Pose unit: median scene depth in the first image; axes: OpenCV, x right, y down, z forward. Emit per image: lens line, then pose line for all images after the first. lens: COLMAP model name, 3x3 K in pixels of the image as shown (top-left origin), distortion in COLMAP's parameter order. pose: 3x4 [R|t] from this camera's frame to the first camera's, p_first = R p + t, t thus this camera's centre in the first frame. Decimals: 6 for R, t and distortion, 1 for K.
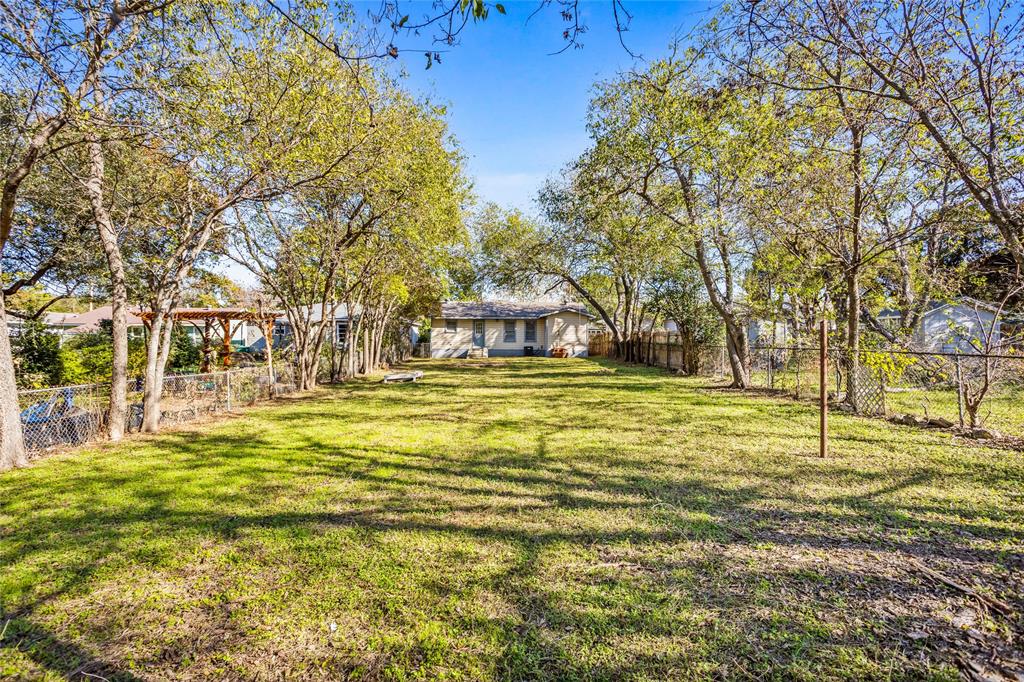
lens RADIAL K [[491.5, 0, 506.5], [0, 491.5, 340.4], [0, 0, 1]] dist [-0.056721, 0.032616]
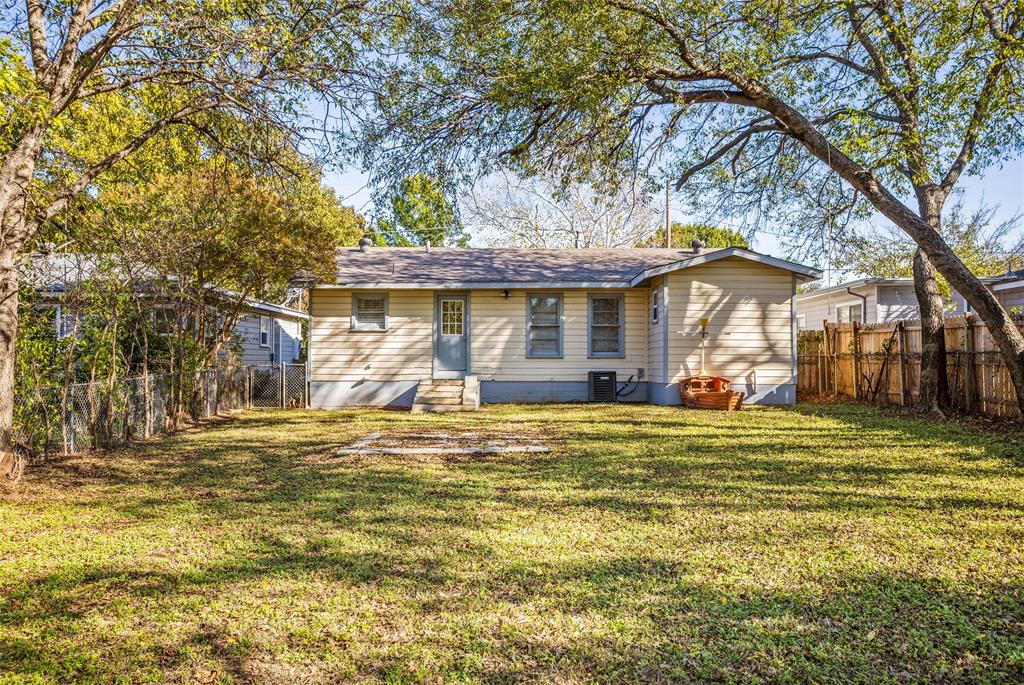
lens RADIAL K [[821.2, 0, 512.0], [0, 821.2, 342.5], [0, 0, 1]] dist [0.006077, 0.000909]
pose [[0.999969, -0.006873, -0.003941, -0.014027], [0.006806, 0.999836, -0.016774, 0.002269], [0.004056, 0.016747, 0.999852, 0.456888]]
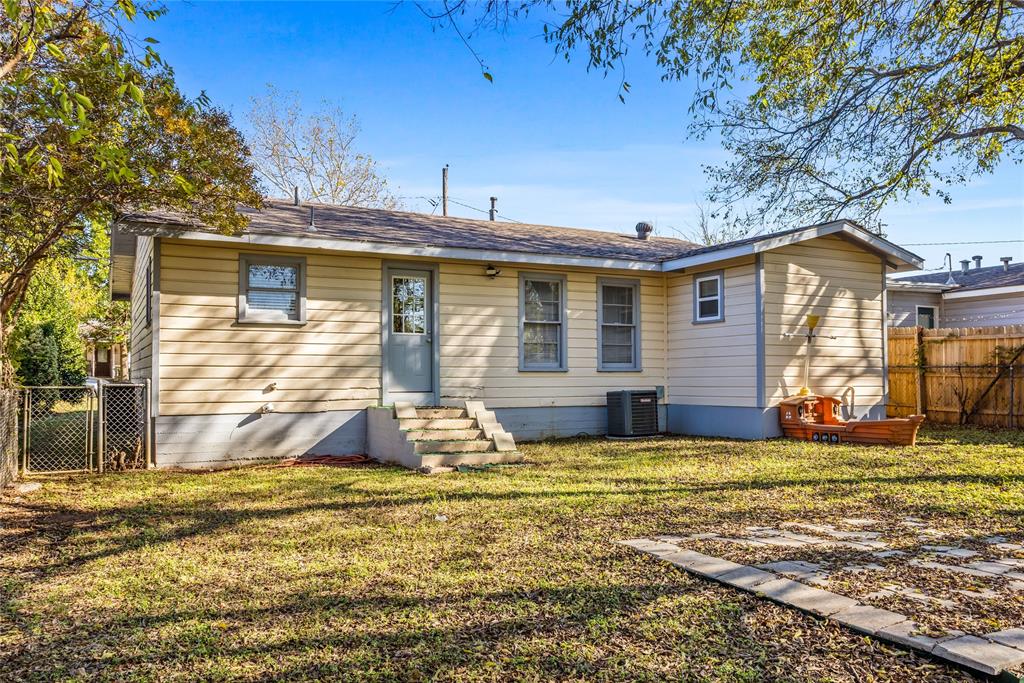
lens RADIAL K [[814.3, 0, 512.0], [0, 814.3, 341.5], [0, 0, 1]] dist [0.004148, -0.000137]
pose [[0.885075, 0.010015, 0.465340, -0.182842], [0.007501, 0.999332, -0.035775, 0.003203], [-0.465387, 0.035154, 0.884409, 0.706925]]
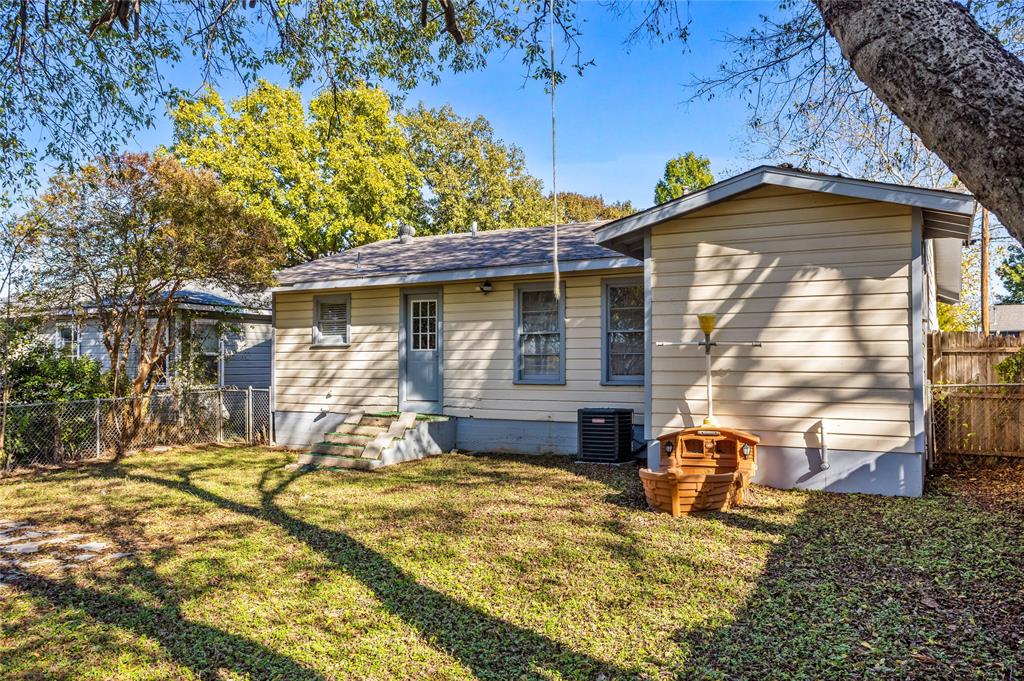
lens RADIAL K [[787.0, 0, 512.0], [0, 787.0, 340.5], [0, 0, 1]] dist [-0.012816, -0.001770]
pose [[0.872512, -0.024035, -0.488002, 0.169109], [0.011322, 0.999516, -0.028985, -0.005850], [0.488462, 0.019764, 0.872361, 0.719810]]
